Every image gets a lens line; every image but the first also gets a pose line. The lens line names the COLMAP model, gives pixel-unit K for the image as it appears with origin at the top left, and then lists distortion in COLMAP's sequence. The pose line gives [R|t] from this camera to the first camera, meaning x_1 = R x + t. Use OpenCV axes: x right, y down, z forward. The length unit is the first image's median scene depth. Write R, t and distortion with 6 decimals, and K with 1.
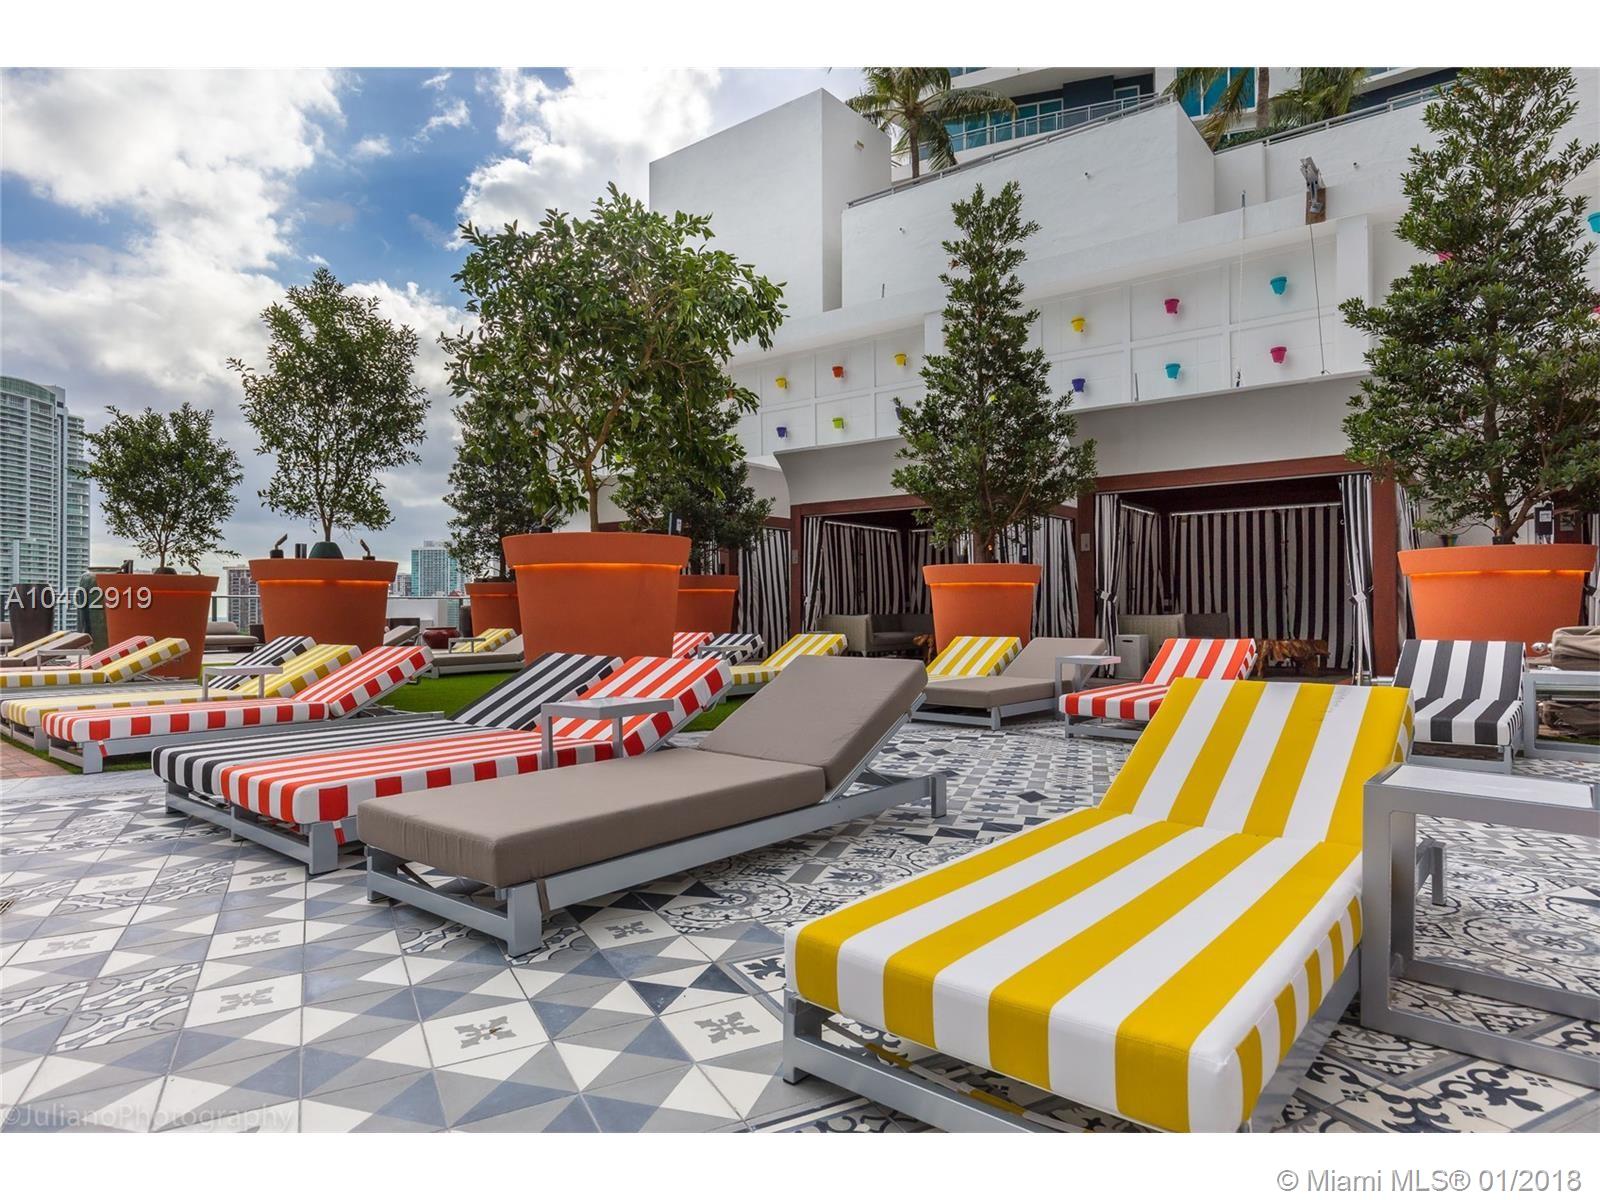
lens RADIAL K [[941.1, 0, 800.0], [0, 941.1, 600.0], [0, 0, 1]] dist [-0.000095, -0.000033]
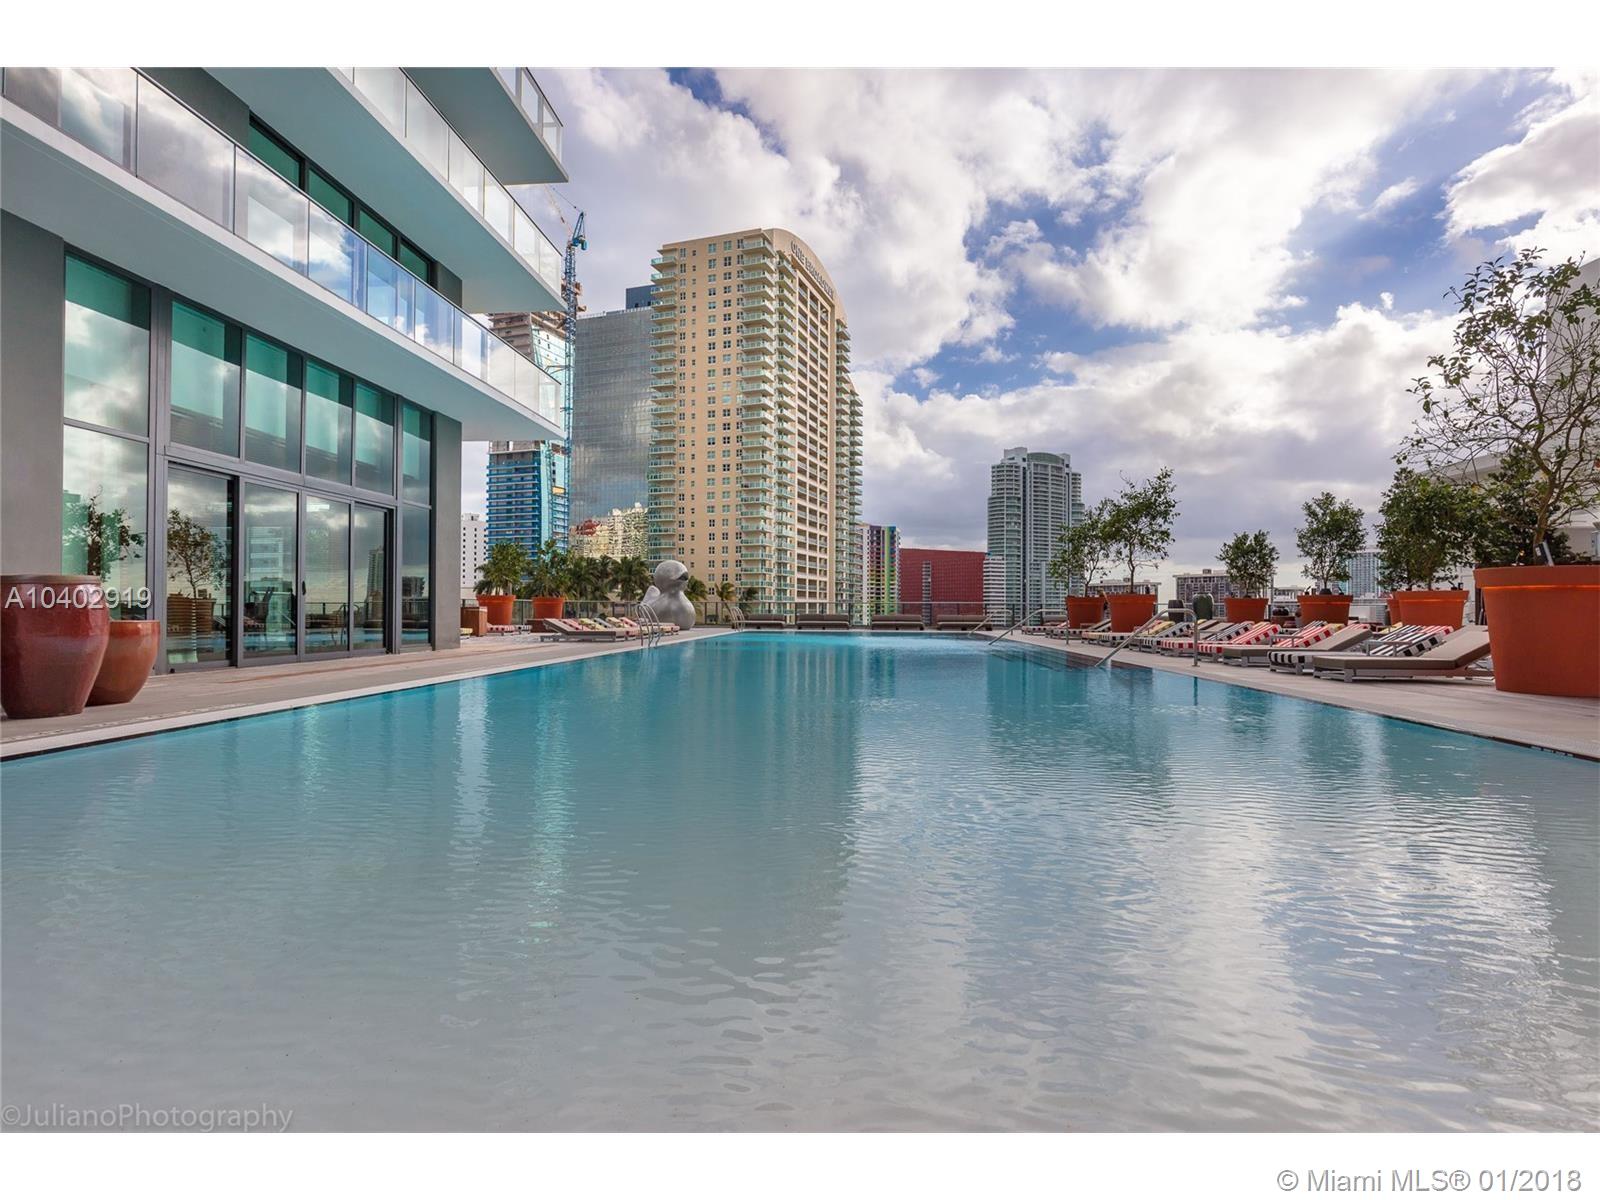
lens RADIAL K [[845.4, 0, 800.0], [0, 845.4, 600.0], [0, 0, 1]] dist [0.000977, 0.000027]
pose [[0.577760, -0.004718, -0.816193, 0.511607], [0.003991, 0.999988, -0.002955, -0.022546], [0.816197, -0.001551, 0.577772, -1.382072]]
